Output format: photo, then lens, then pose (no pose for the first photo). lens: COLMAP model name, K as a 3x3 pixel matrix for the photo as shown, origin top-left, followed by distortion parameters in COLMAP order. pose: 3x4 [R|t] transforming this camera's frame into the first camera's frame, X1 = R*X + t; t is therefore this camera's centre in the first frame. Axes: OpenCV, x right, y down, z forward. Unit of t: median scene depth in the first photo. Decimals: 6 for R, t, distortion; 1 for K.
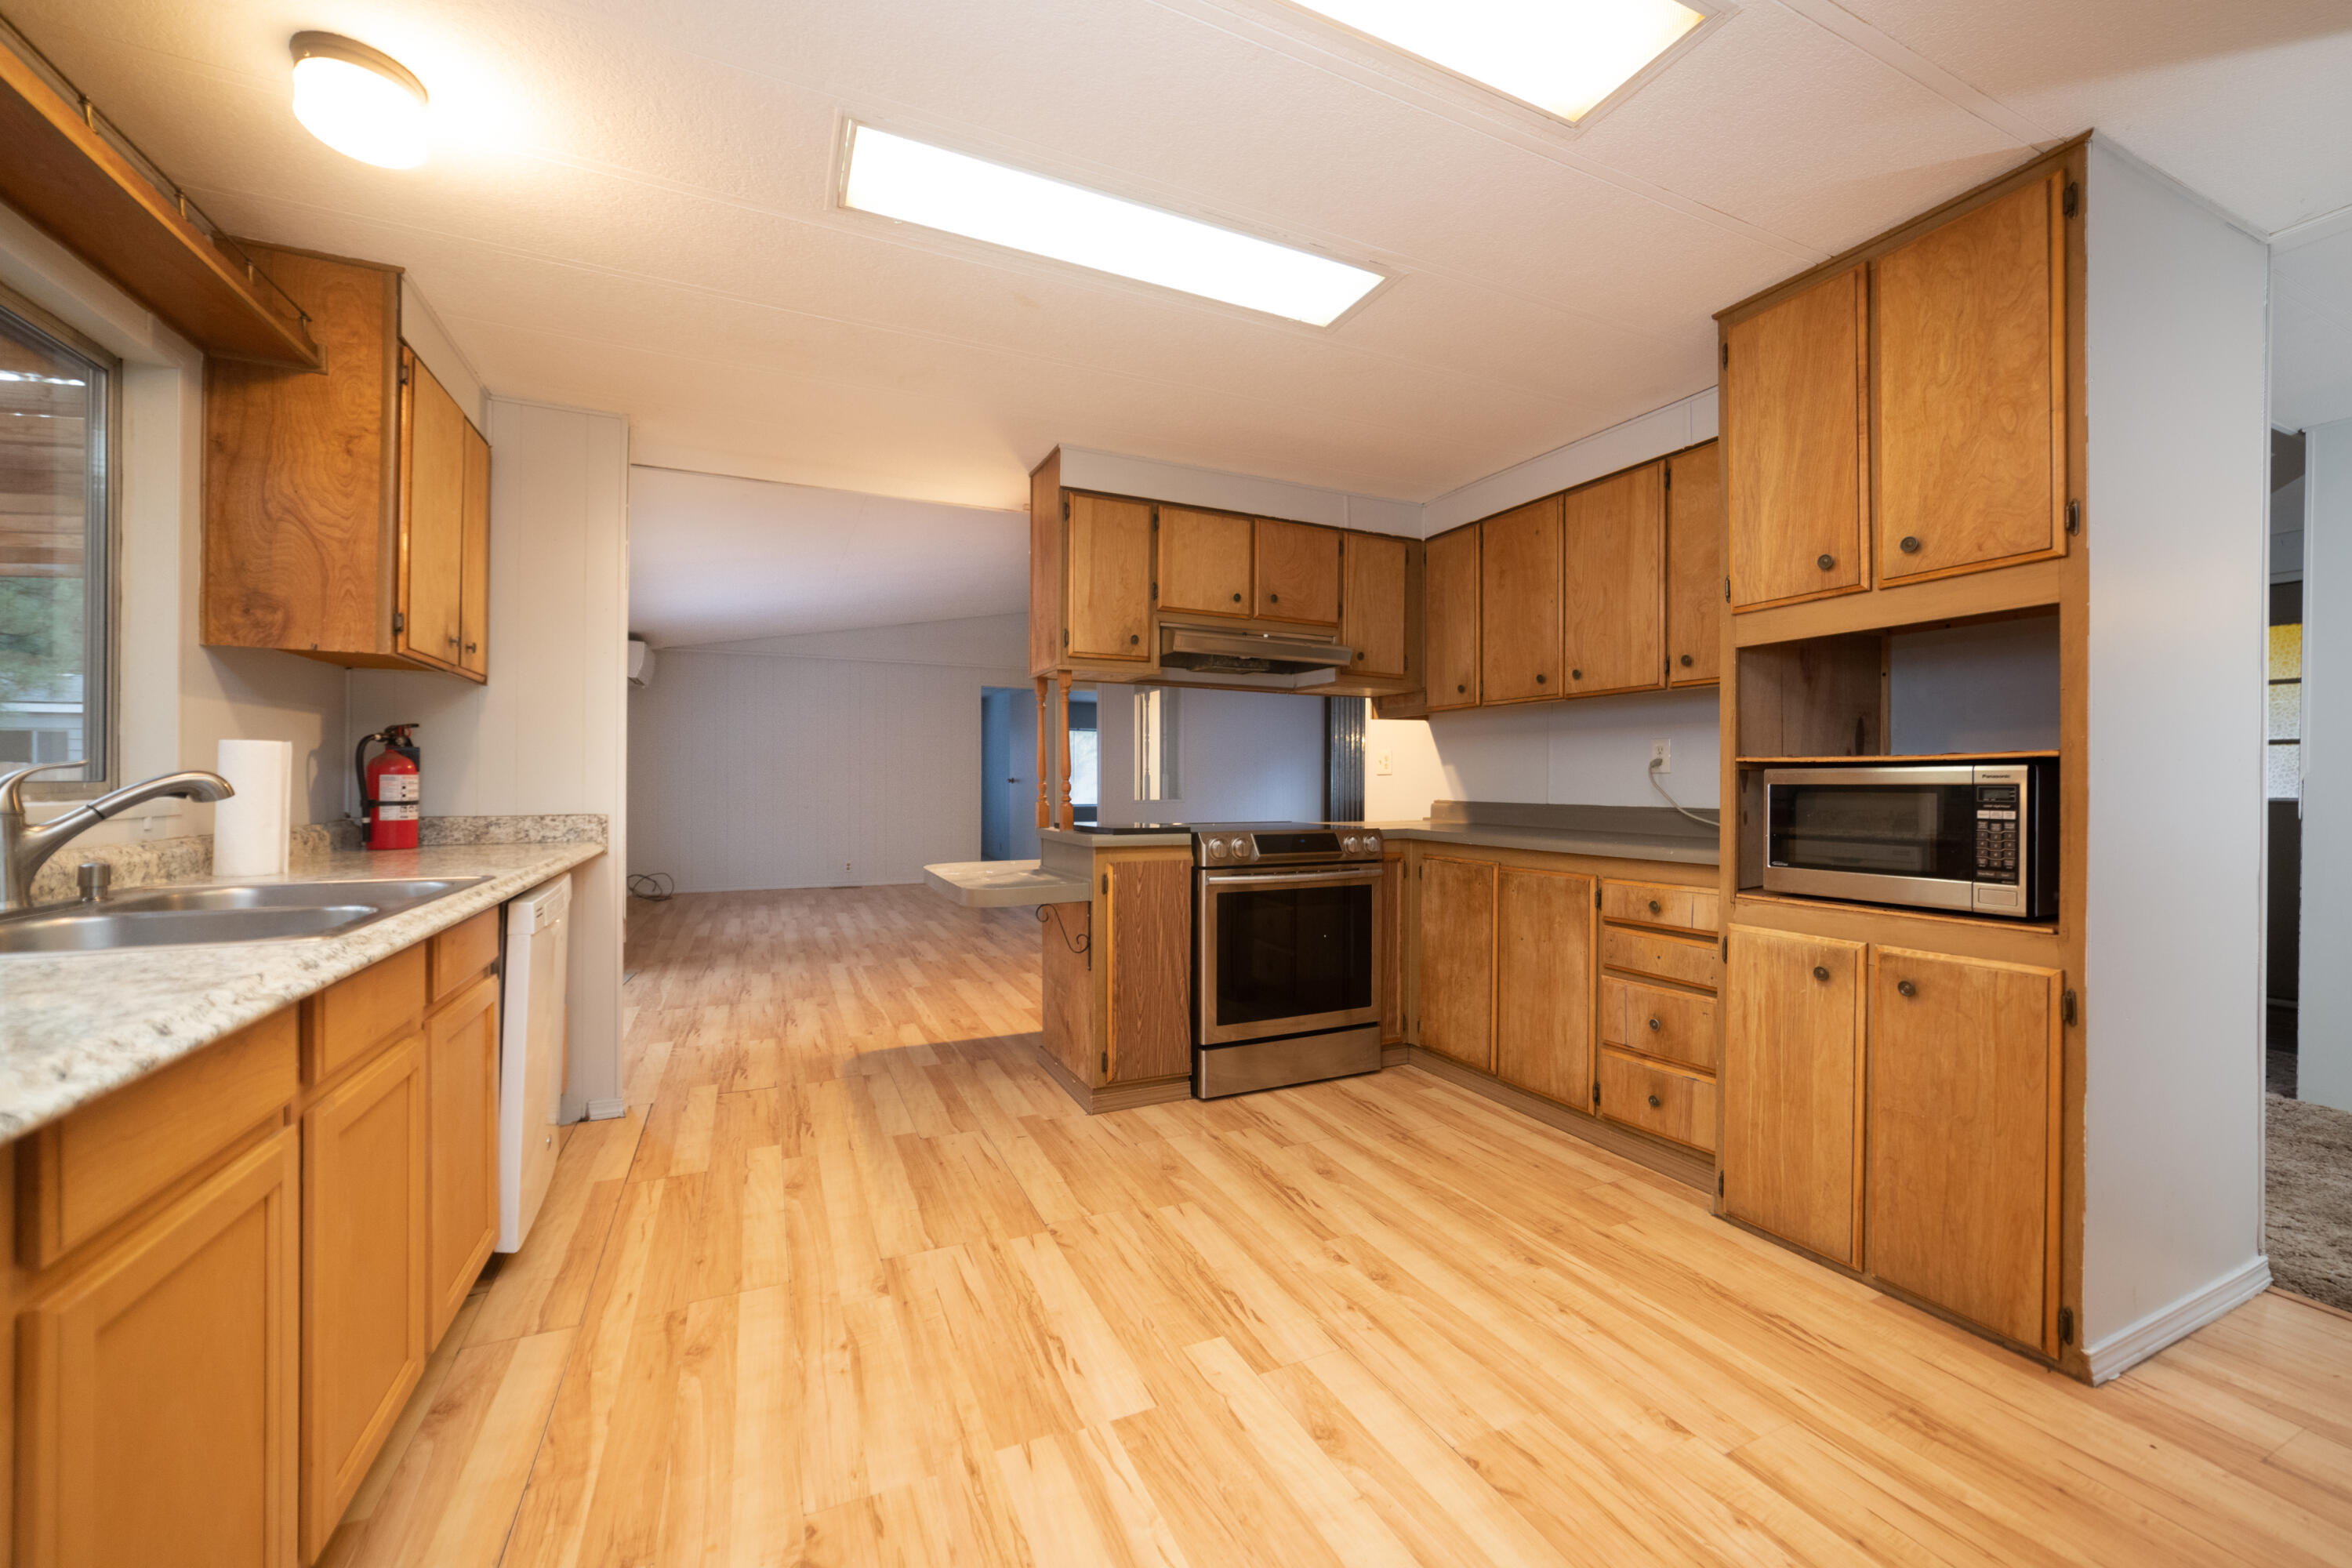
lens RADIAL K [[910.9, 0, 1181.4], [0, 910.9, 776.6], [0, 0, 1]] dist [-0.029052, 0.014038]
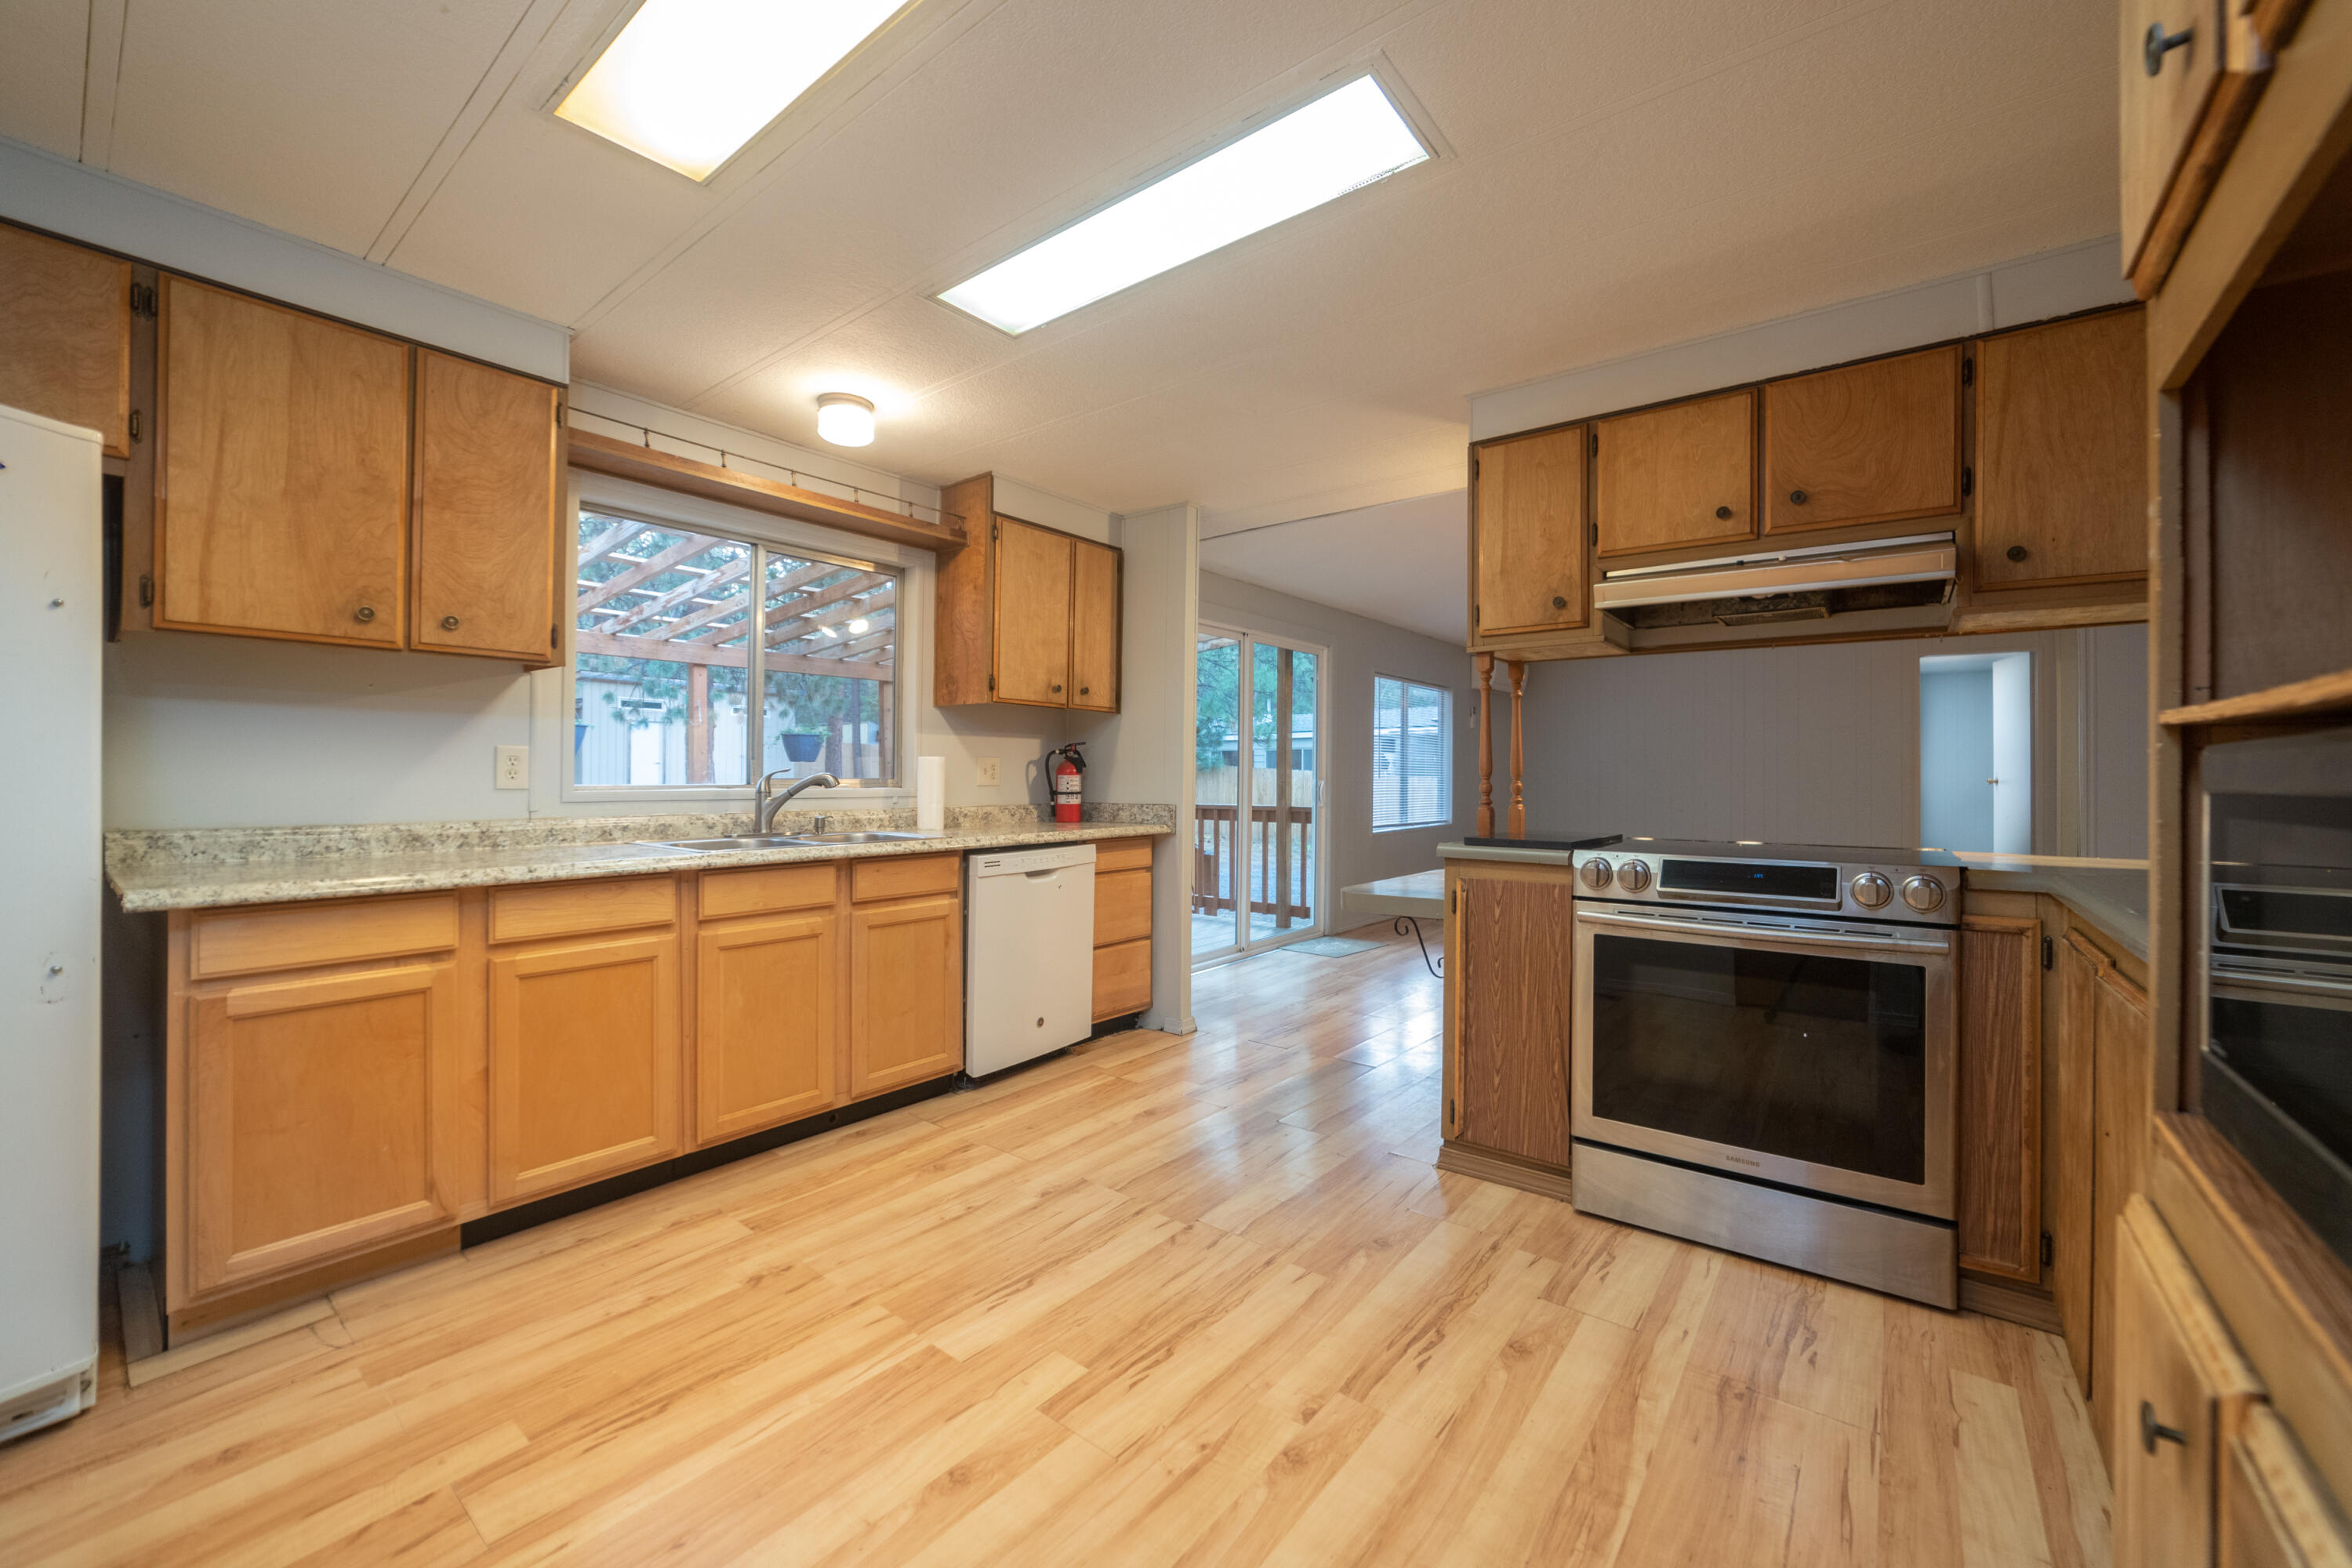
lens RADIAL K [[908.9, 0, 1194.1], [0, 908.9, 767.8], [0, 0, 1]] dist [-0.033872, 0.013403]
pose [[0.463786, -0.010158, -0.885889, 0.675037], [0.000091, 0.999935, -0.011419, 0.003267], [0.885947, 0.005216, 0.463756, 0.479917]]
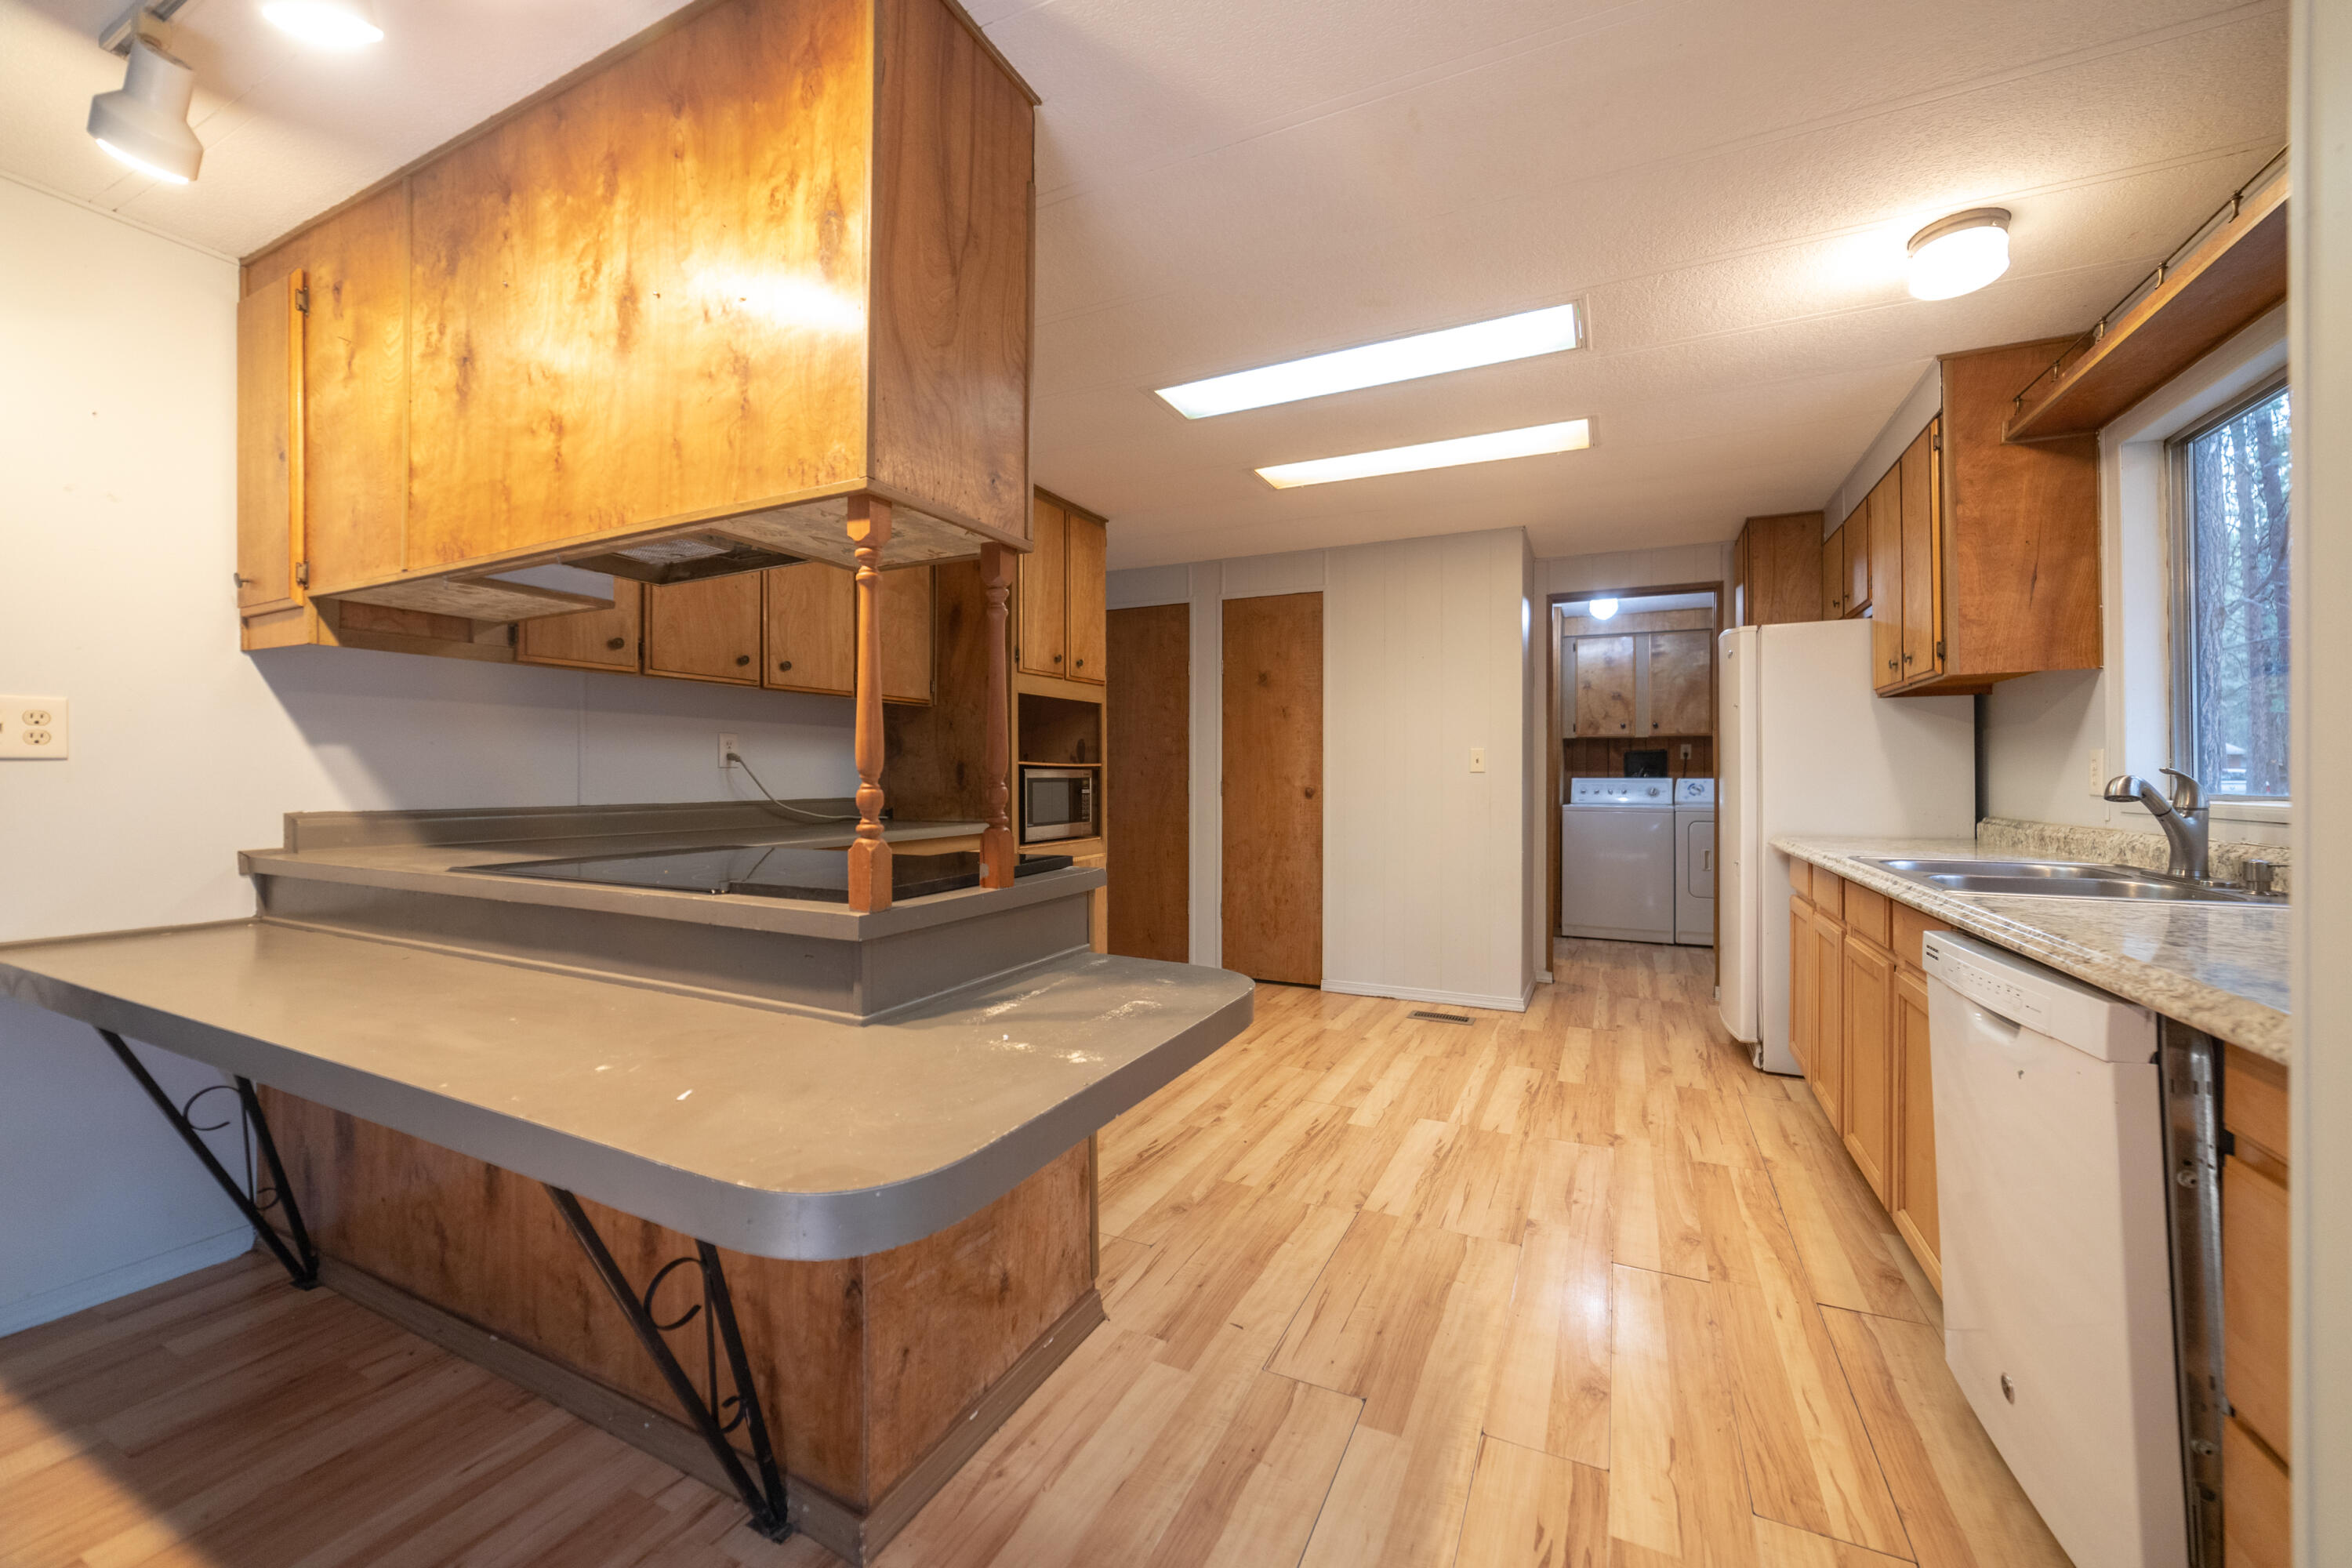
lens RADIAL K [[910.9, 0, 1181.4], [0, 910.9, 776.6], [0, 0, 1]] dist [-0.029052, 0.014038]
pose [[-0.632321, -0.004739, 0.774692, -0.738336], [-0.007052, 0.999975, 0.000361, 0.002887], [-0.774674, -0.005235, -0.632339, 1.636244]]
